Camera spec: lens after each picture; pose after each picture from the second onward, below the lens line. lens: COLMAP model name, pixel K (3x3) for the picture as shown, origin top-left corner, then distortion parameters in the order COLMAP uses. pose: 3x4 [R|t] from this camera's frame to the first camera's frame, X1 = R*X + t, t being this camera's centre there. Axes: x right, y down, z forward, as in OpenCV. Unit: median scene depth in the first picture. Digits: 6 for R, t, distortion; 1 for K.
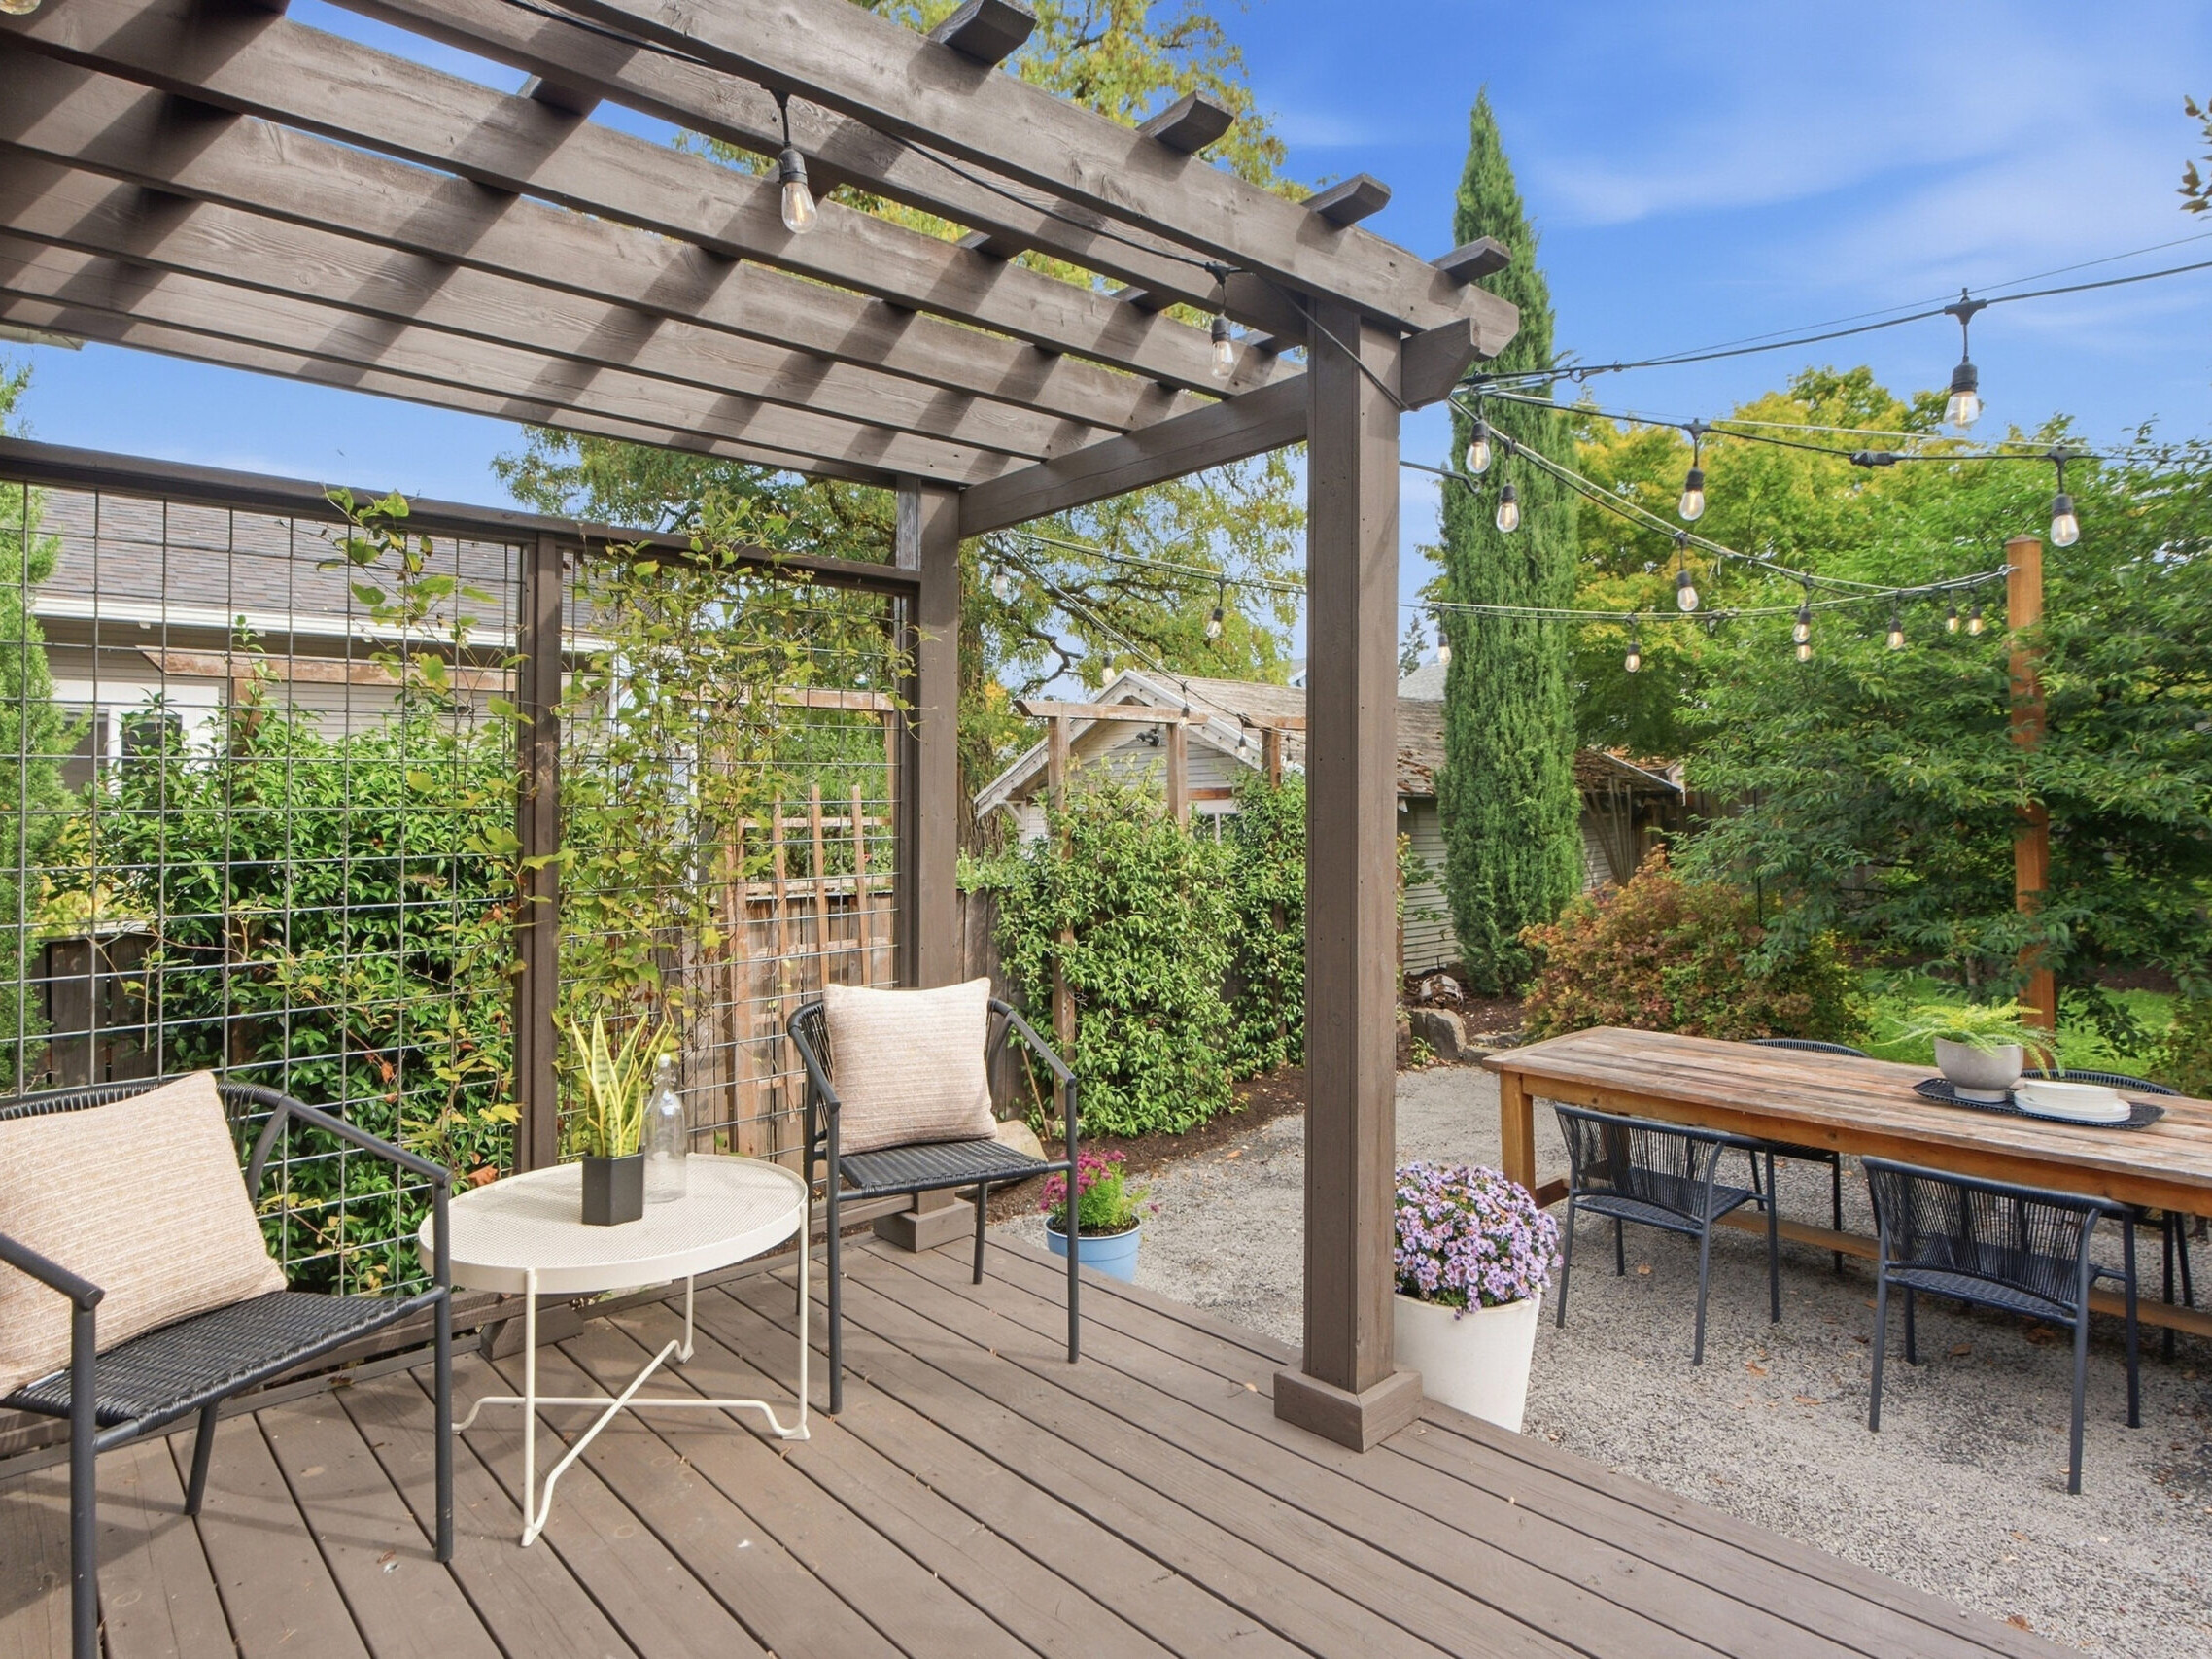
lens RADIAL K [[1336.1, 0, 1106.0], [0, 1336.1, 829.5], [0, 0, 1]] dist [0.013730, -0.003977]
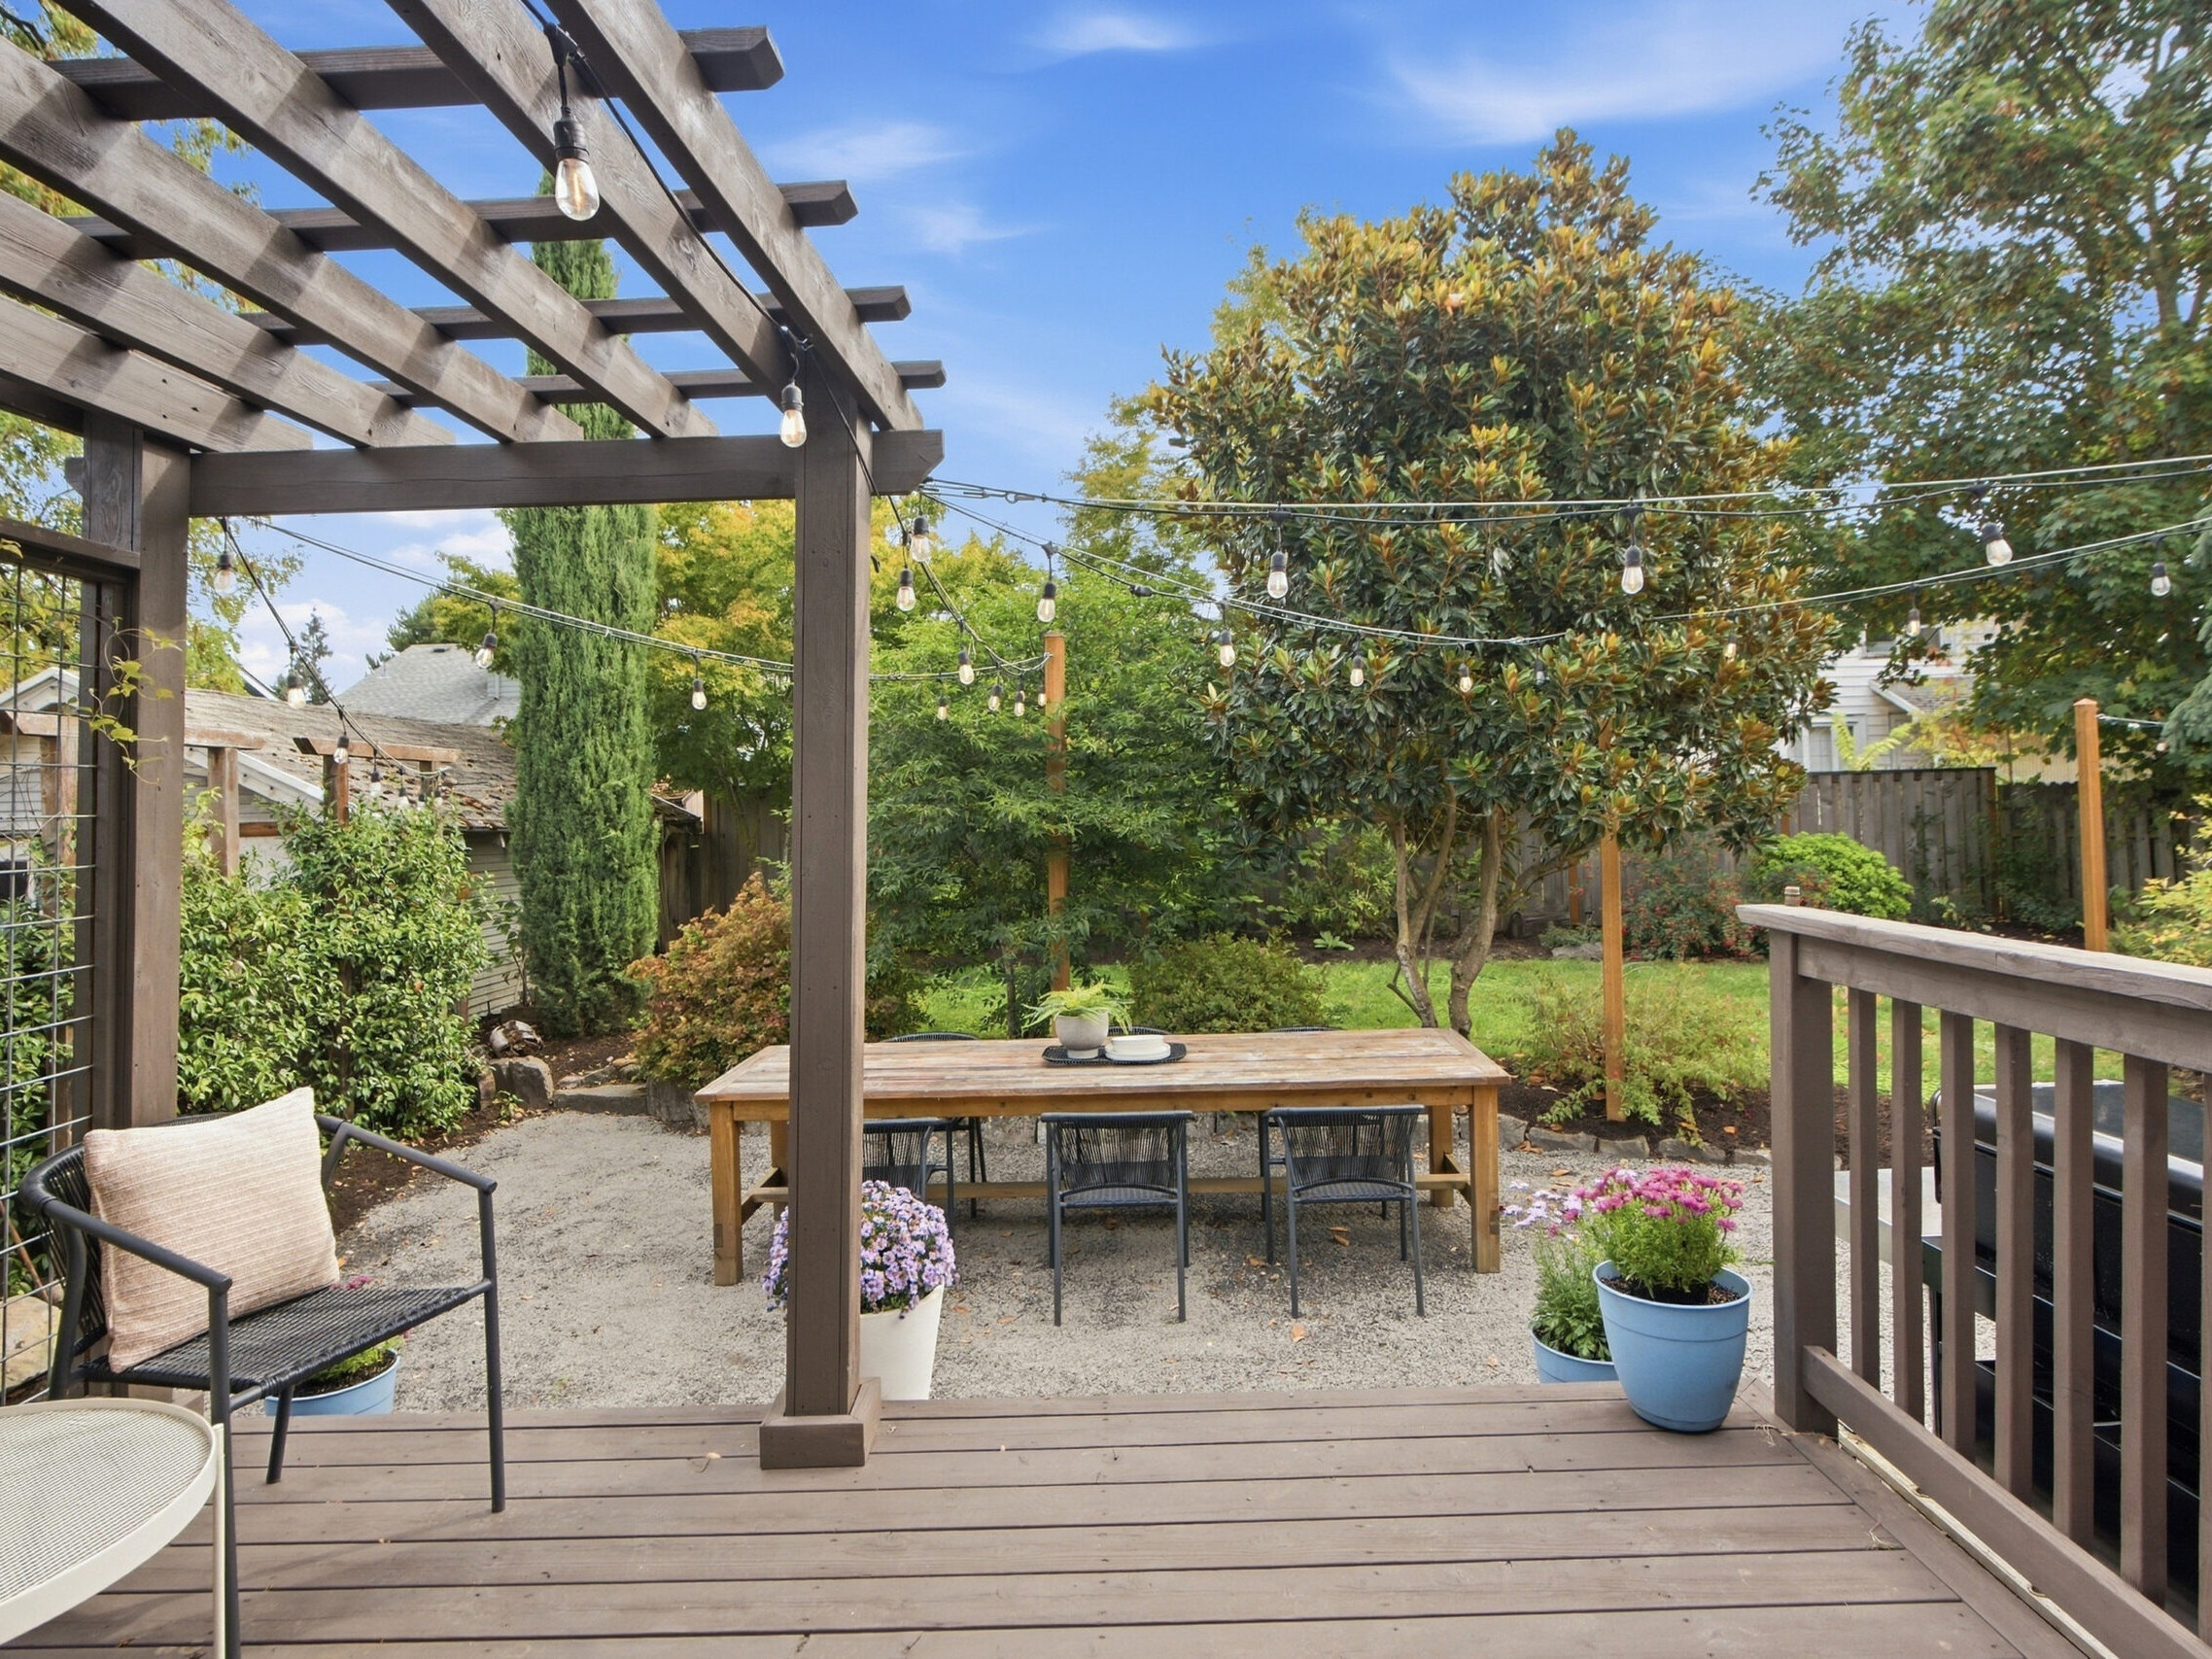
lens RADIAL K [[1379.7, 0, 1106.0], [0, 1379.7, 829.5], [0, 0, 1]] dist [0.003081, 0.000956]
pose [[0.641861, -0.020558, 0.766546, -0.241411], [0.028030, 0.999602, 0.003338, -0.018501], [-0.766309, 0.019343, 0.642181, 0.063112]]
